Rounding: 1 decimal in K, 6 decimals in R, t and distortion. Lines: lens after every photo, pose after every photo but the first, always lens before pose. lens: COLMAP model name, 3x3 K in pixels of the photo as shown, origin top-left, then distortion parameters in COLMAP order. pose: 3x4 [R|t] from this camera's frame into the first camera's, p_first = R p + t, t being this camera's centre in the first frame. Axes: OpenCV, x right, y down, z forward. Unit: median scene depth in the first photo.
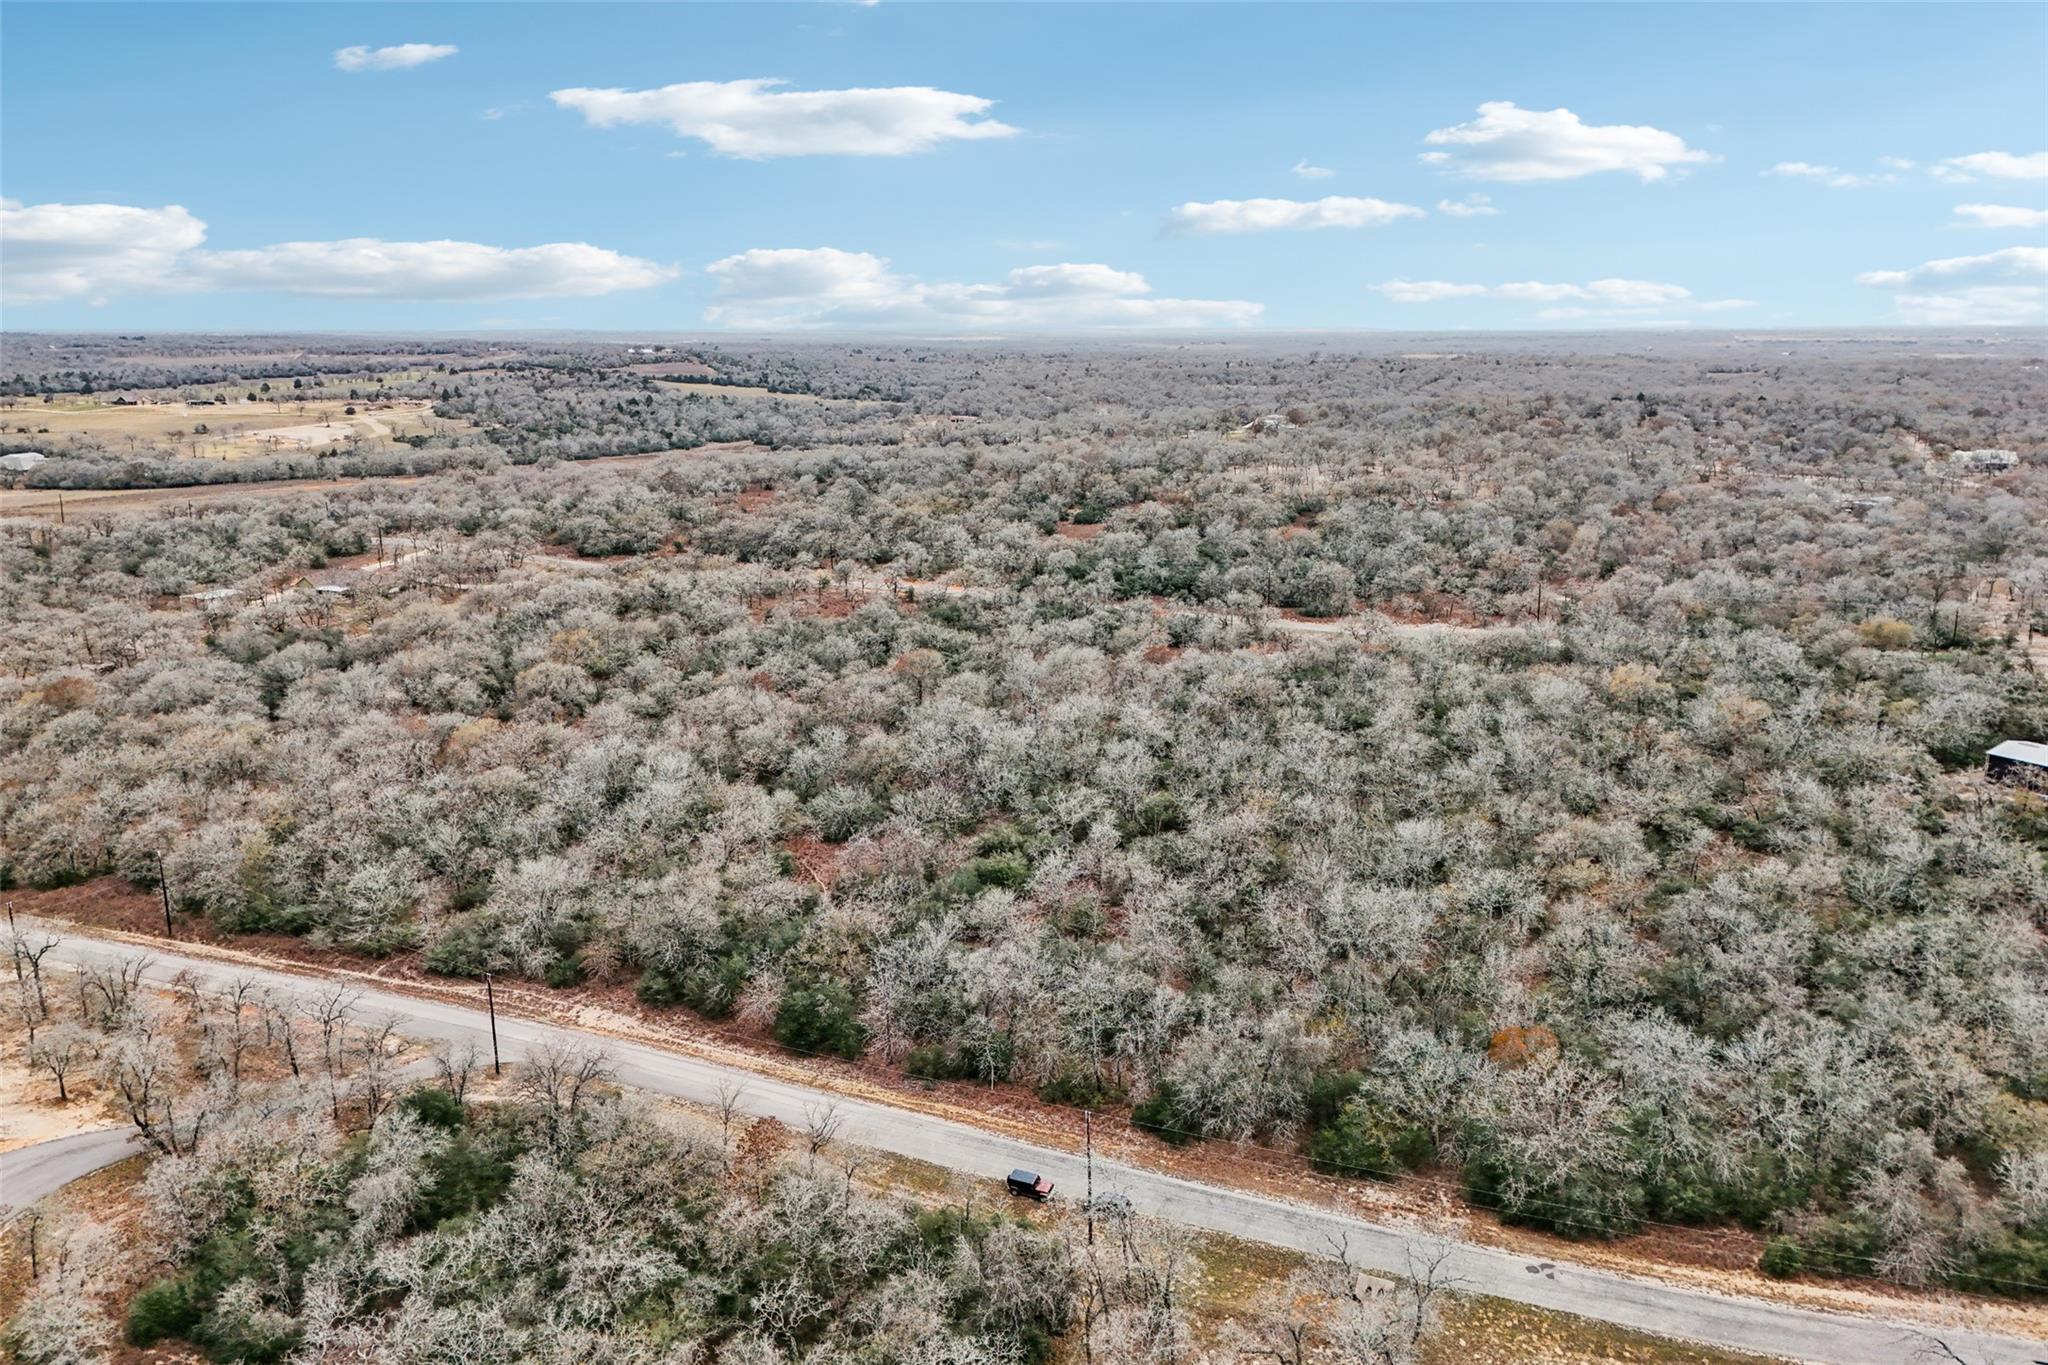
lens RADIAL K [[1552.1, 0, 1031.6], [0, 1552.1, 674.6], [0, 0, 1]] dist [0.080467, -0.061633]
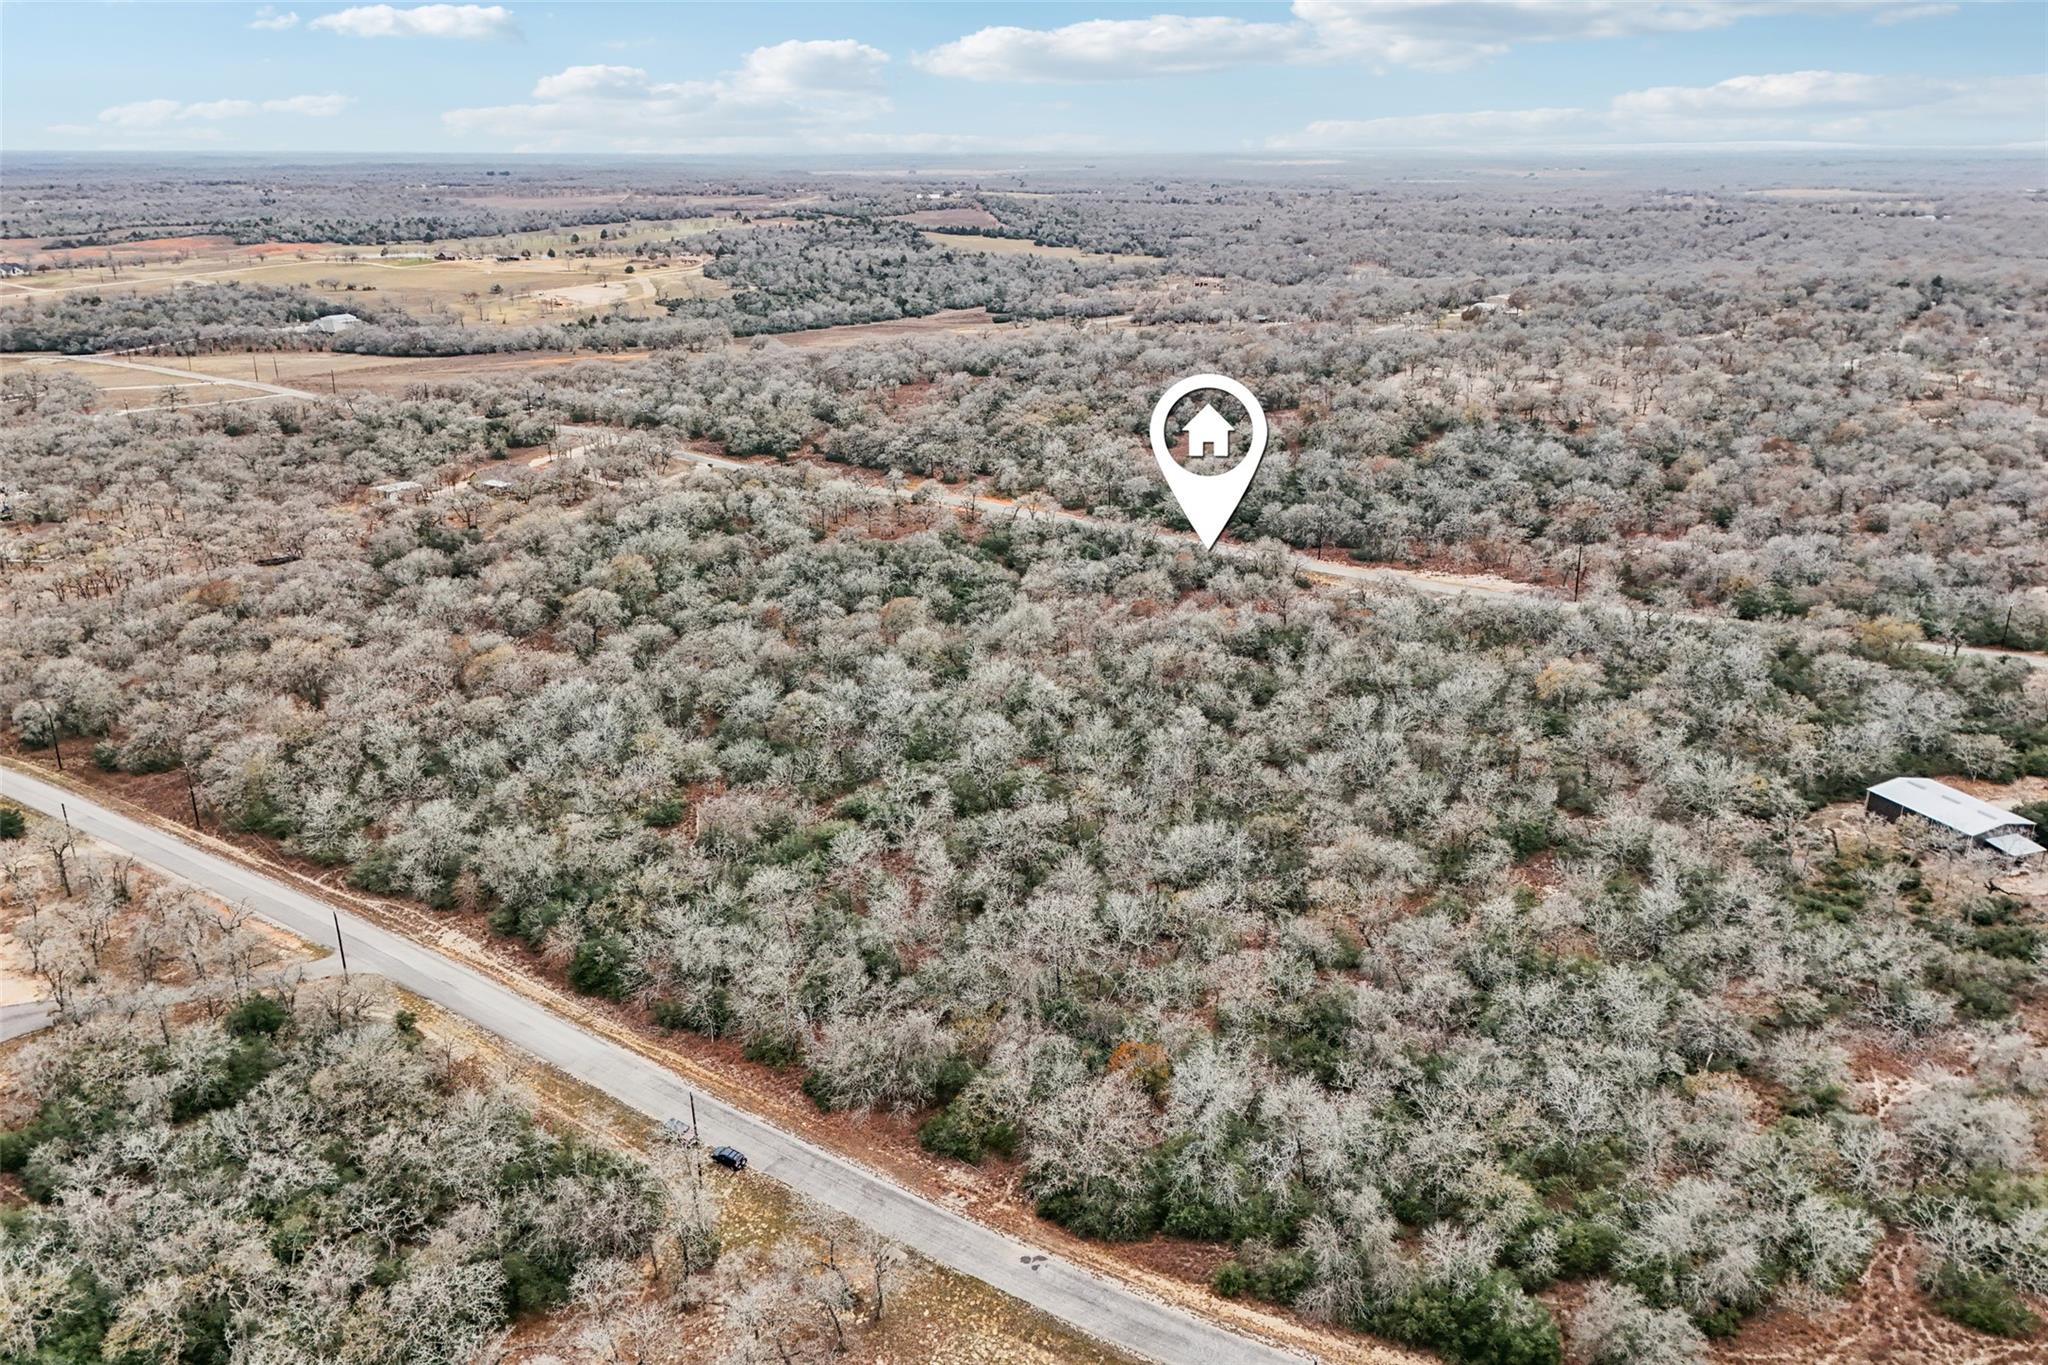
lens RADIAL K [[1552.1, 0, 1017.8], [0, 1552.1, 702.5], [0, 0, 1]] dist [0.080467, -0.061633]
pose [[0.975639, 0.073179, -0.206817, 0.303243], [-0.047174, 0.990653, 0.127991, -0.110464], [0.214251, -0.115116, 0.969972, -0.059000]]
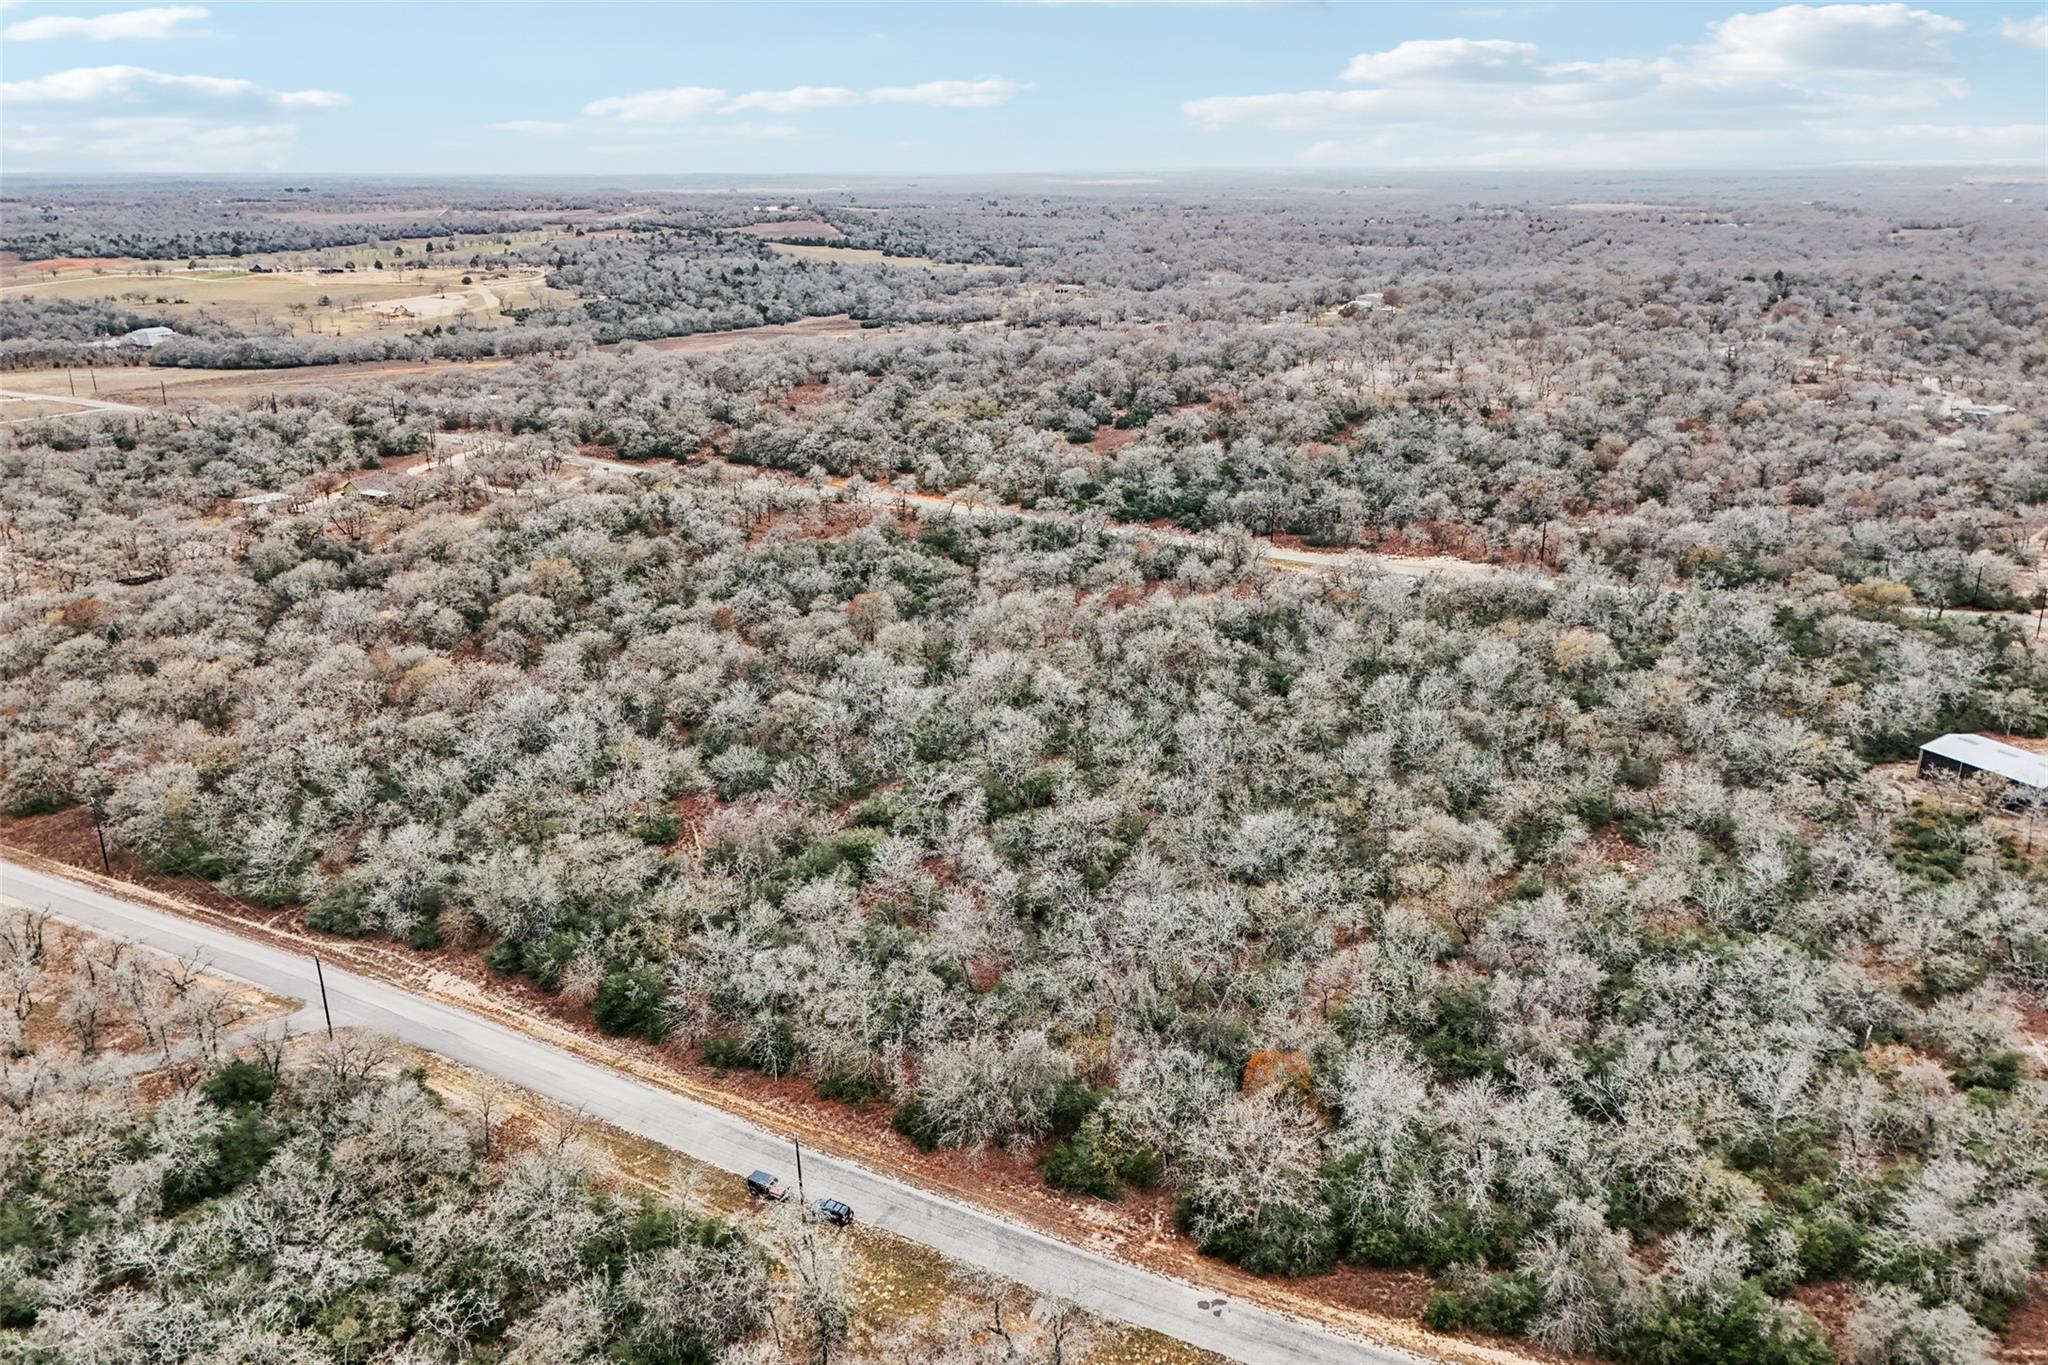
lens RADIAL K [[1552.1, 0, 1014.9], [0, 1552.1, 701.4], [0, 0, 1]] dist [0.080467, -0.061633]
pose [[0.993927, 0.032883, -0.105014, 0.166861], [-0.021095, 0.993546, 0.111450, -0.077509], [0.108001, -0.108558, 0.988206, -0.000045]]
